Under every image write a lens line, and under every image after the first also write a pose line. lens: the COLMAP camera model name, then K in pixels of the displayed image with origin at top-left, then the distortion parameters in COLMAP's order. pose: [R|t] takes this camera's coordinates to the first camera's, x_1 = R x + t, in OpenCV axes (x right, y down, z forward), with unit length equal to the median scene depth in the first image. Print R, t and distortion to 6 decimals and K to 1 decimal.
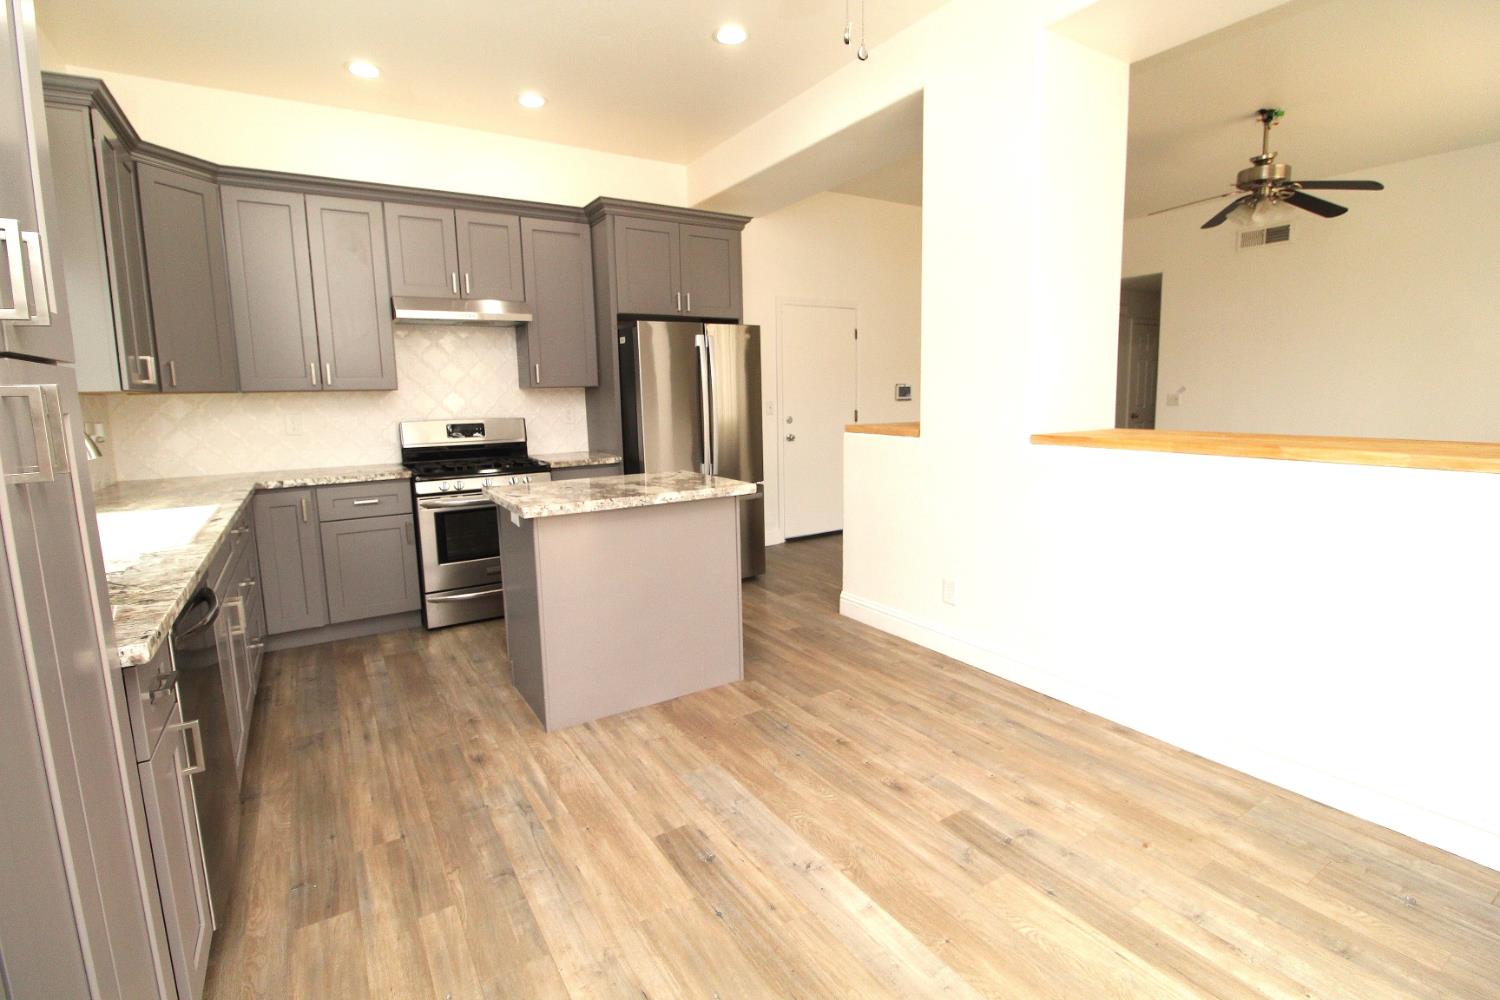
lens RADIAL K [[693.5, 0, 754.6], [0, 693.5, 486.1], [0, 0, 1]] dist [-0.002720, -0.011605]
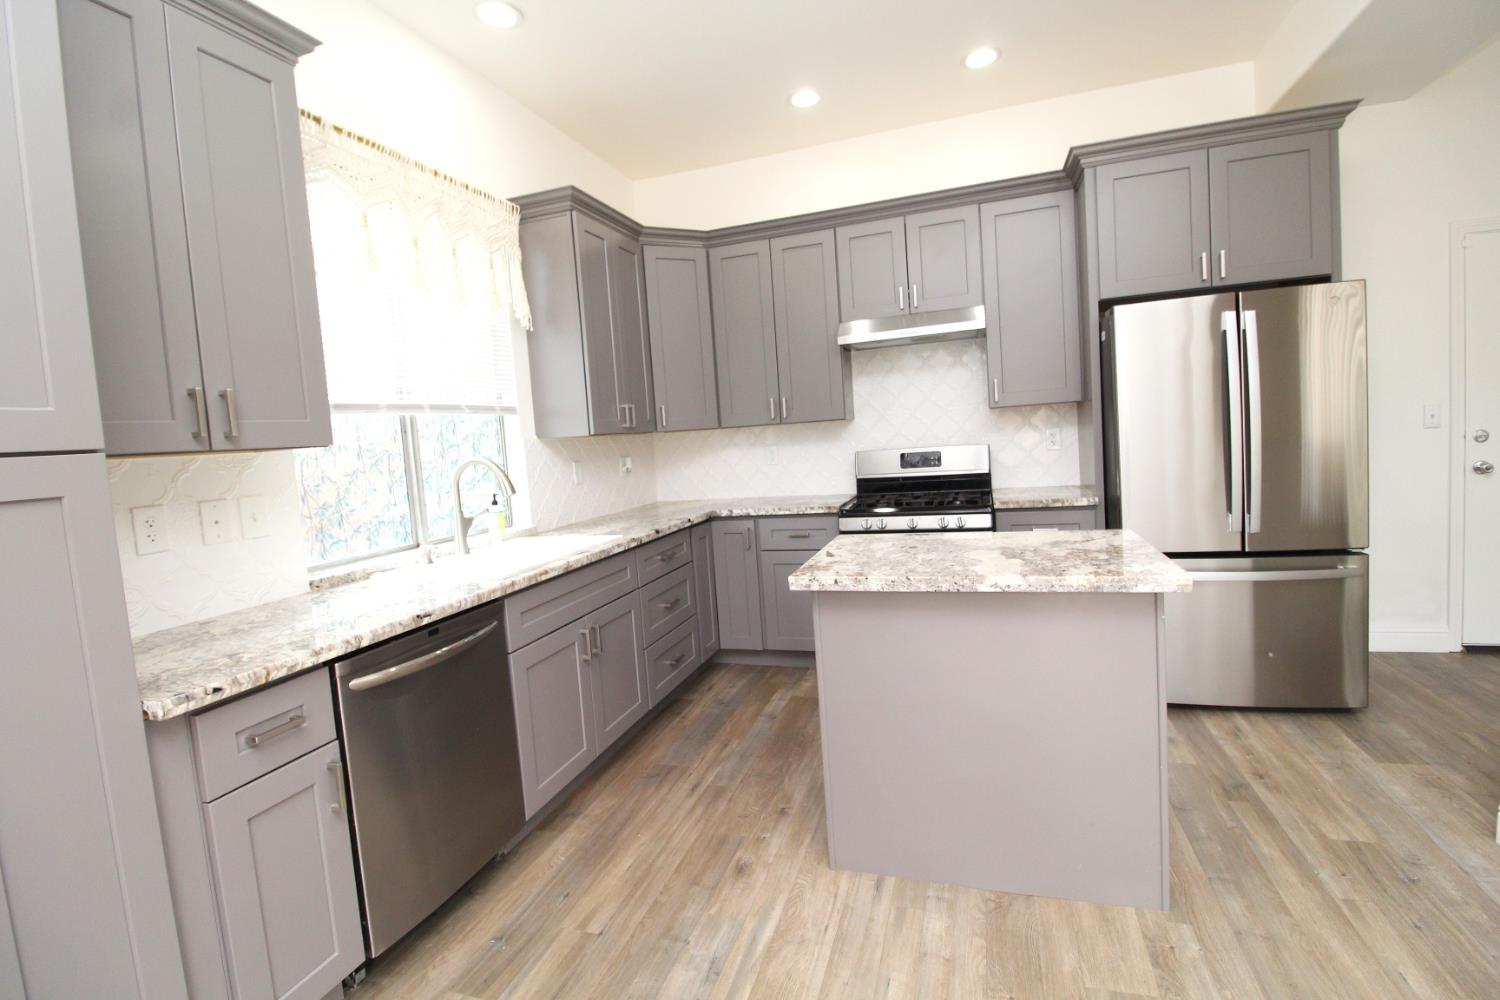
lens RADIAL K [[693.5, 0, 750.5], [0, 693.5, 486.4], [0, 0, 1]] dist [-0.002720, -0.011605]
pose [[0.636424, 0.034405, -0.770572, 0.223254], [-0.046714, 0.998890, 0.006018, -0.068515], [0.769924, 0.032167, 0.637324, 0.433296]]
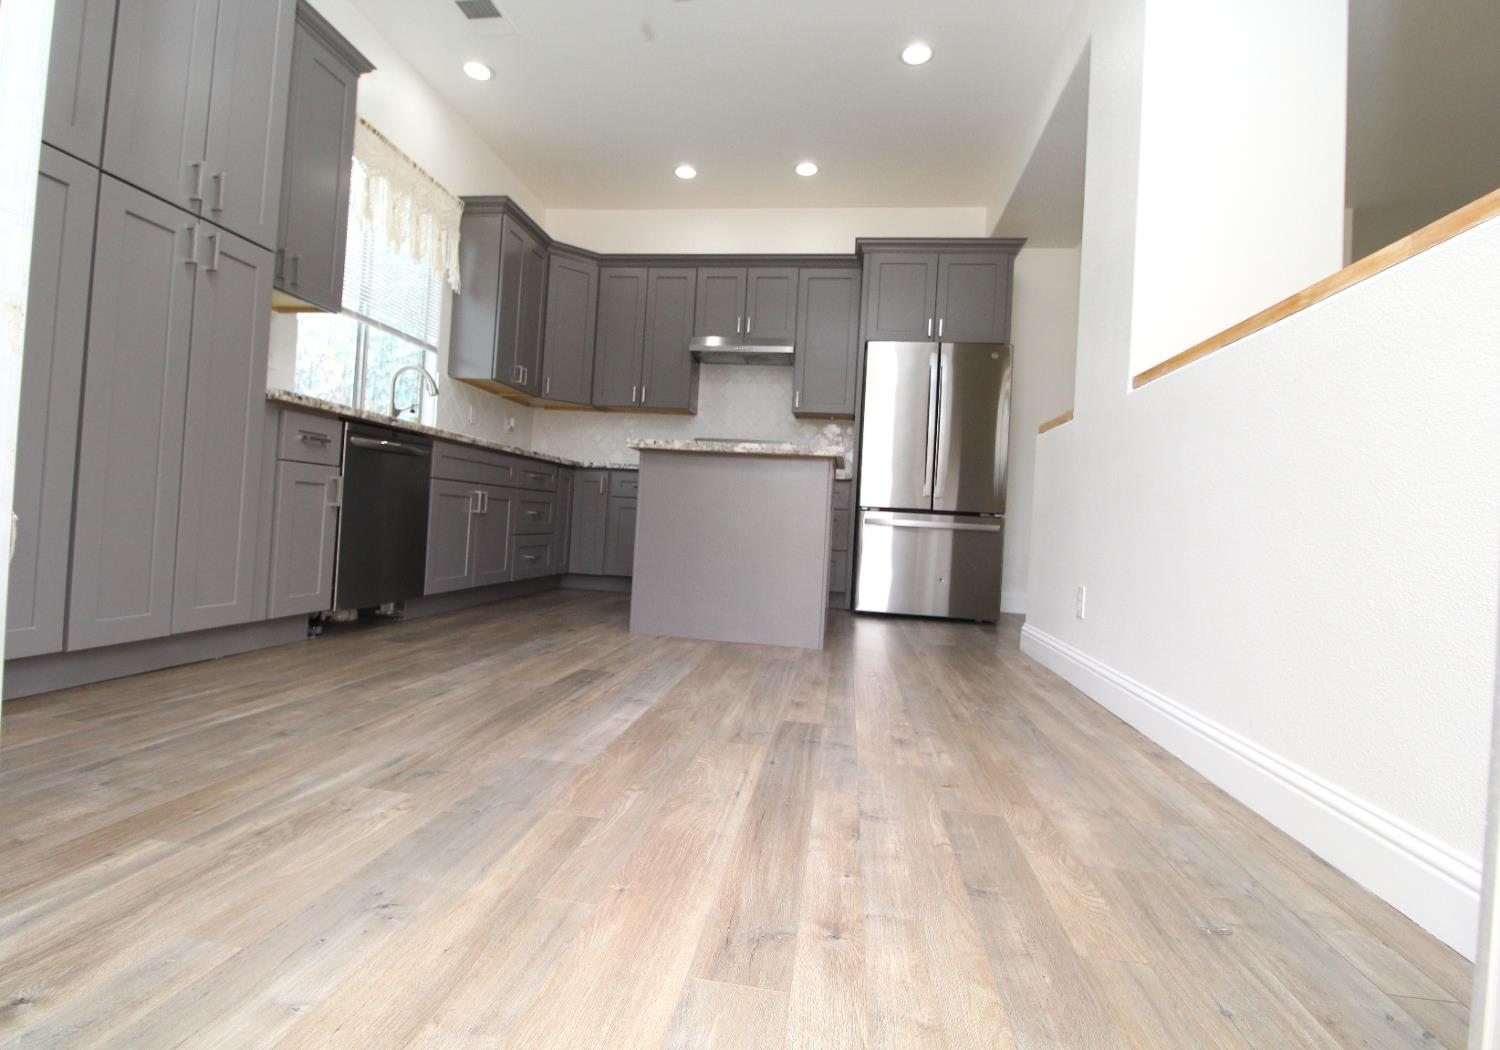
lens RADIAL K [[727.9, 0, 741.1], [0, 727.9, 510.6], [0, 0, 1]] dist [-0.009226, -0.006049]
pose [[0.756321, 0.055446, -0.651846, 0.662203], [-0.158797, 0.982162, -0.100705, 0.247025], [0.634635, 0.179677, 0.751635, 0.138937]]
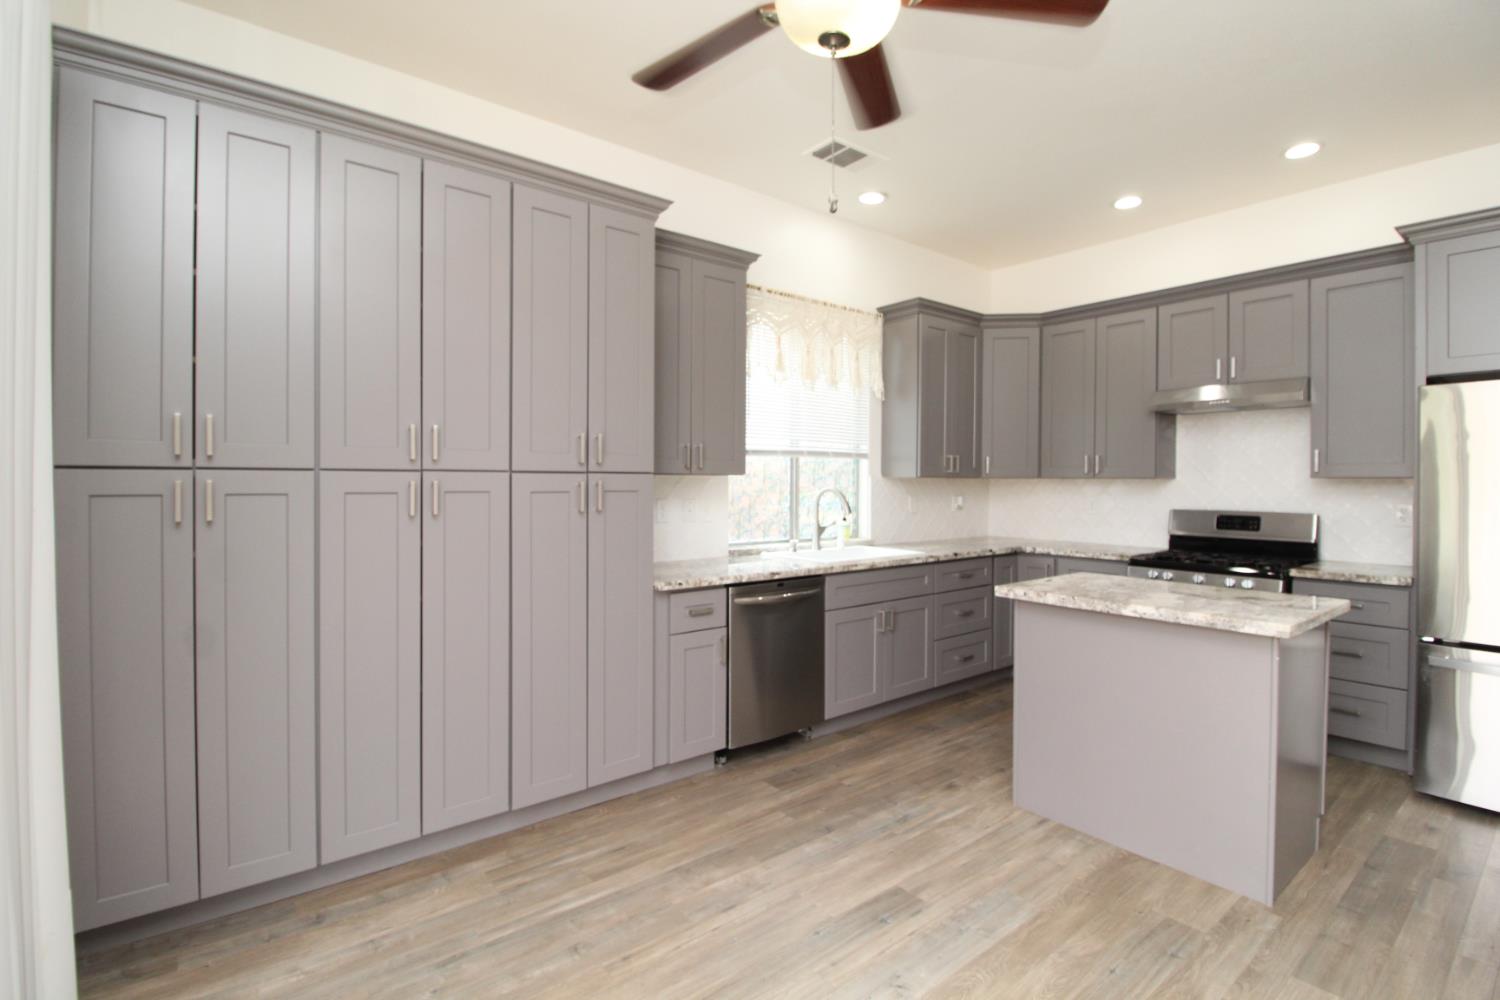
lens RADIAL K [[694.8, 0, 754.0], [0, 694.8, 486.3], [0, 0, 1]] dist [-0.006978, -0.005460]
pose [[0.108709, 0.028934, -0.993652, 0.703335], [-0.138871, 0.990217, 0.013641, -0.086033], [0.984326, 0.136506, 0.111664, 0.429031]]
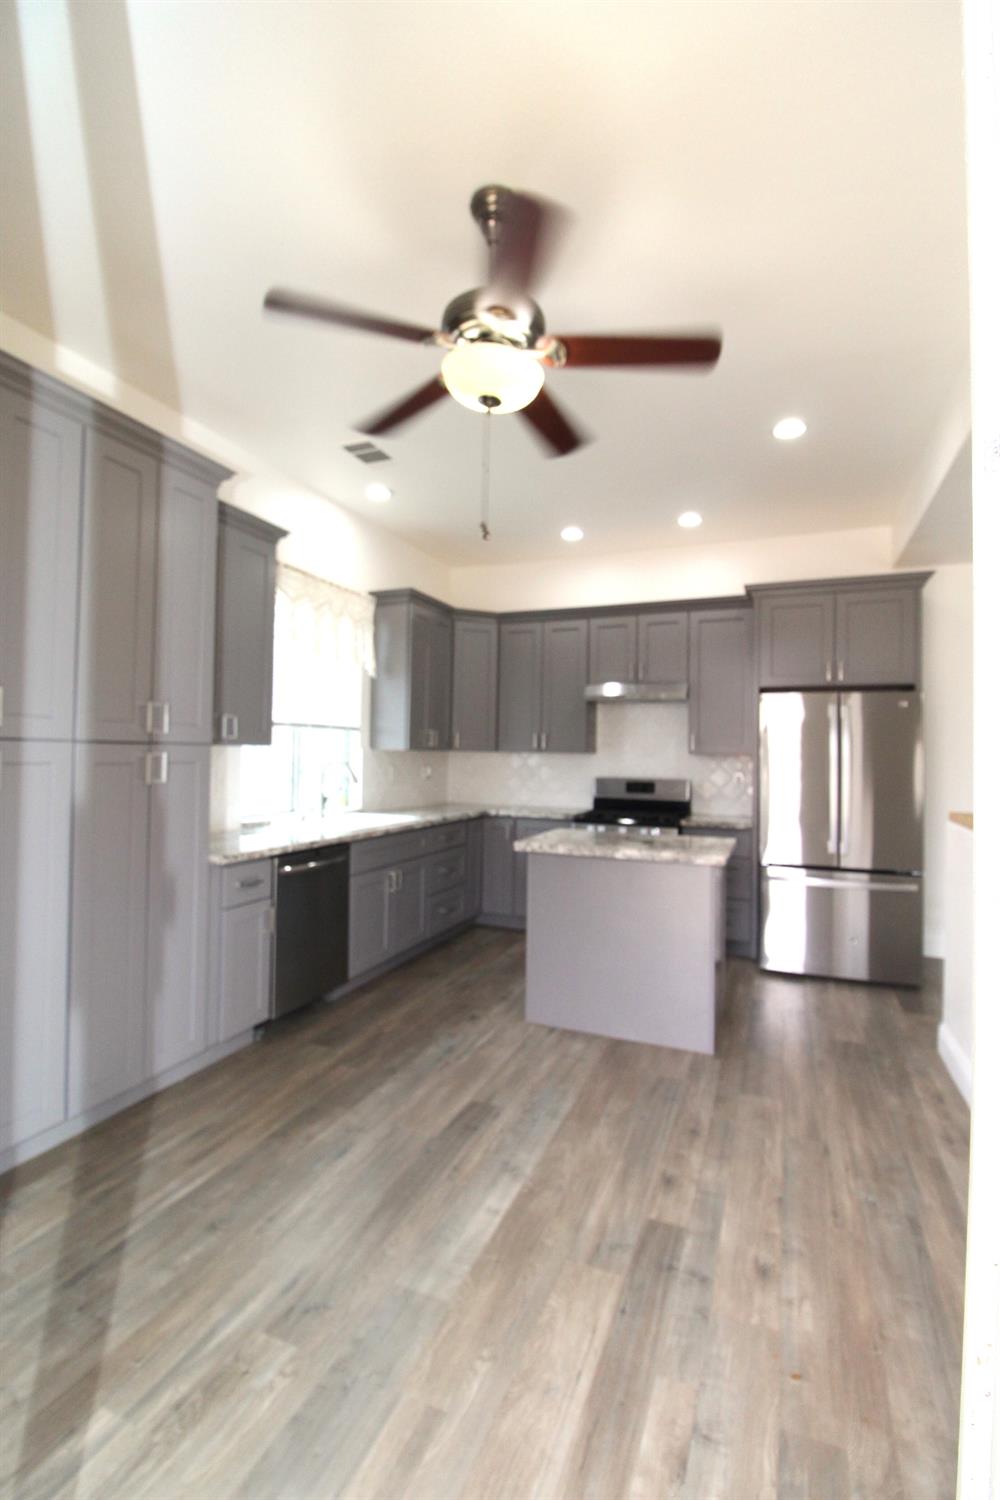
lens RADIAL K [[693.5, 0, 490.7], [0, 693.5, 740.1], [0, 0, 1]] dist [-0.002720, -0.011605]
pose [[0.570417, 0.012743, -0.821256, 0.720674], [-0.136397, 0.987466, -0.079415, -0.049984], [0.809951, 0.157316, 0.565005, 0.138789]]
